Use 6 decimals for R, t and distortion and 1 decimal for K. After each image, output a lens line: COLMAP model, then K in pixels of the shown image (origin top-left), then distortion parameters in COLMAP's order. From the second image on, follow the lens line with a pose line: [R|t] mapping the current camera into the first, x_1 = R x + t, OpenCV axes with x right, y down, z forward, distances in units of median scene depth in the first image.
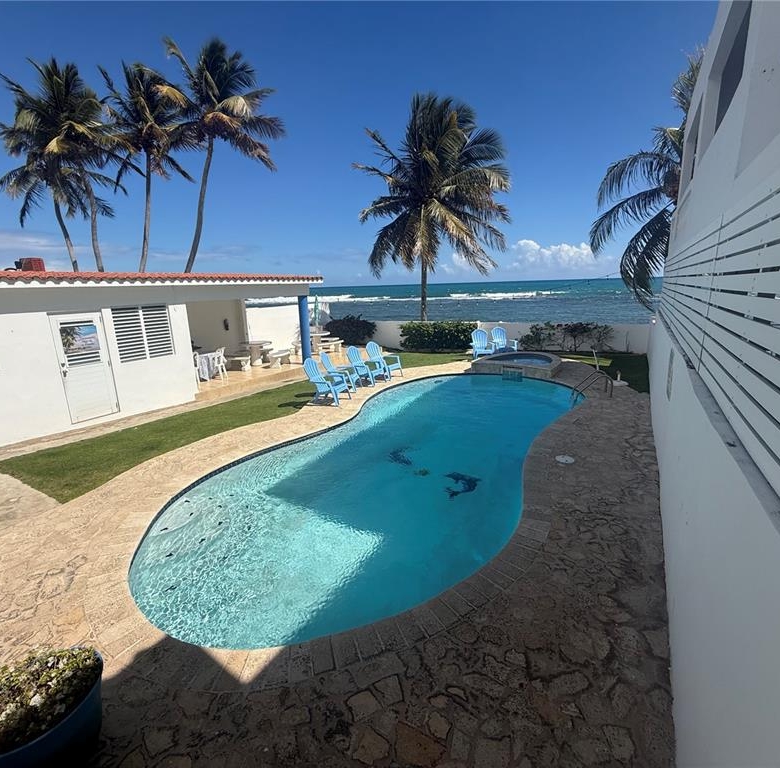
lens RADIAL K [[405.8, 0, 389.7], [0, 405.8, 385.3], [0, 0, 1]] dist [-0.003309, 0.000759]
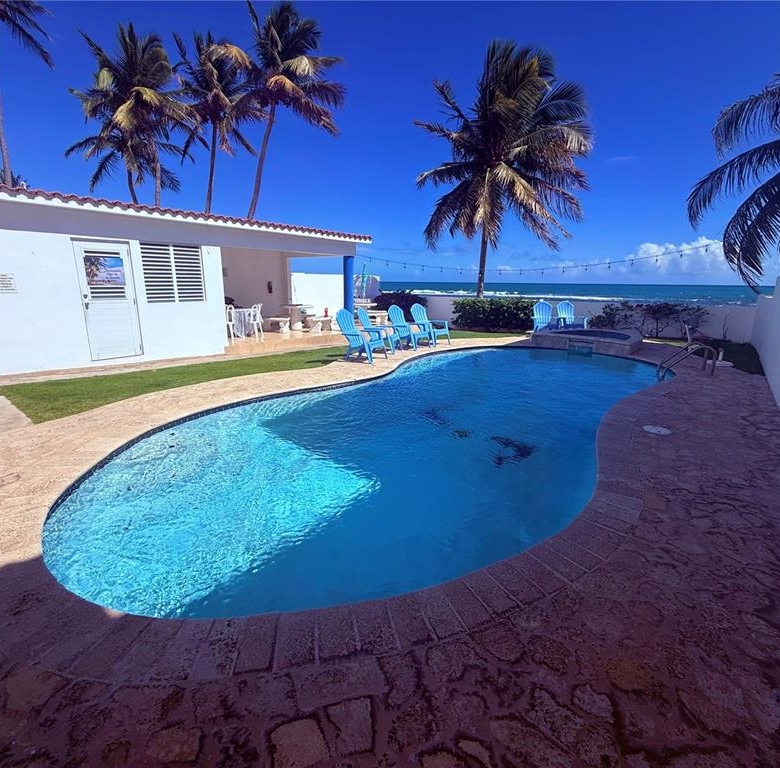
lens RADIAL K [[405.8, 0, 390.6], [0, 405.8, 386.0], [0, 0, 1]] dist [-0.003309, 0.000759]
pose [[0.989607, 0.074158, -0.123201, 0.022423], [-0.073070, 0.997238, 0.013330, 0.075192], [0.123849, -0.004189, 0.992292, 0.122748]]
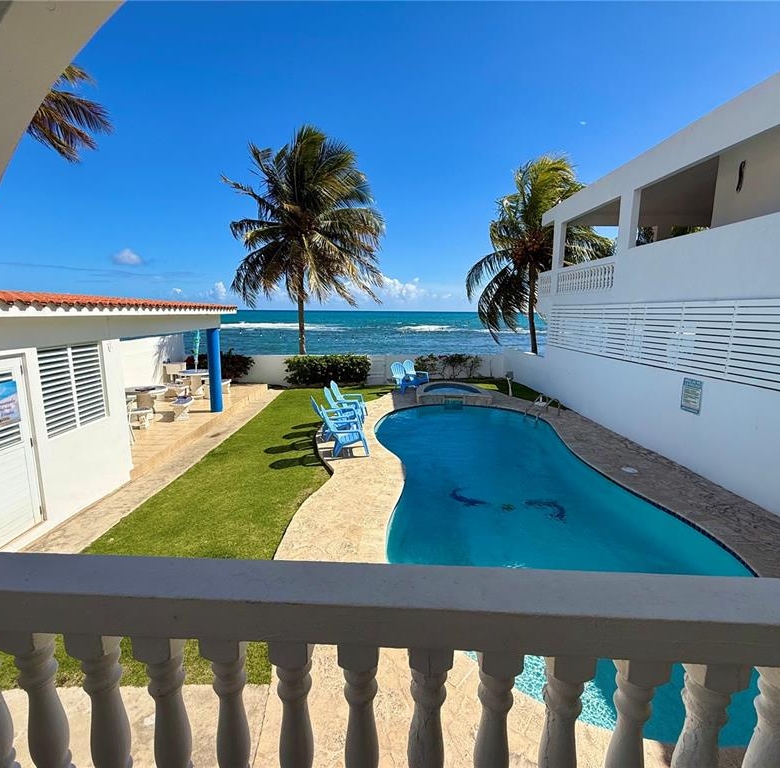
lens RADIAL K [[405.8, 0, 384.2], [0, 405.8, 383.3], [0, 0, 1]] dist [-0.003309, 0.000759]
pose [[0.845606, -0.056161, 0.530846, -0.496533], [0.094330, 0.994521, -0.045048, -0.056609], [-0.525407, 0.088167, 0.846270, 0.189936]]
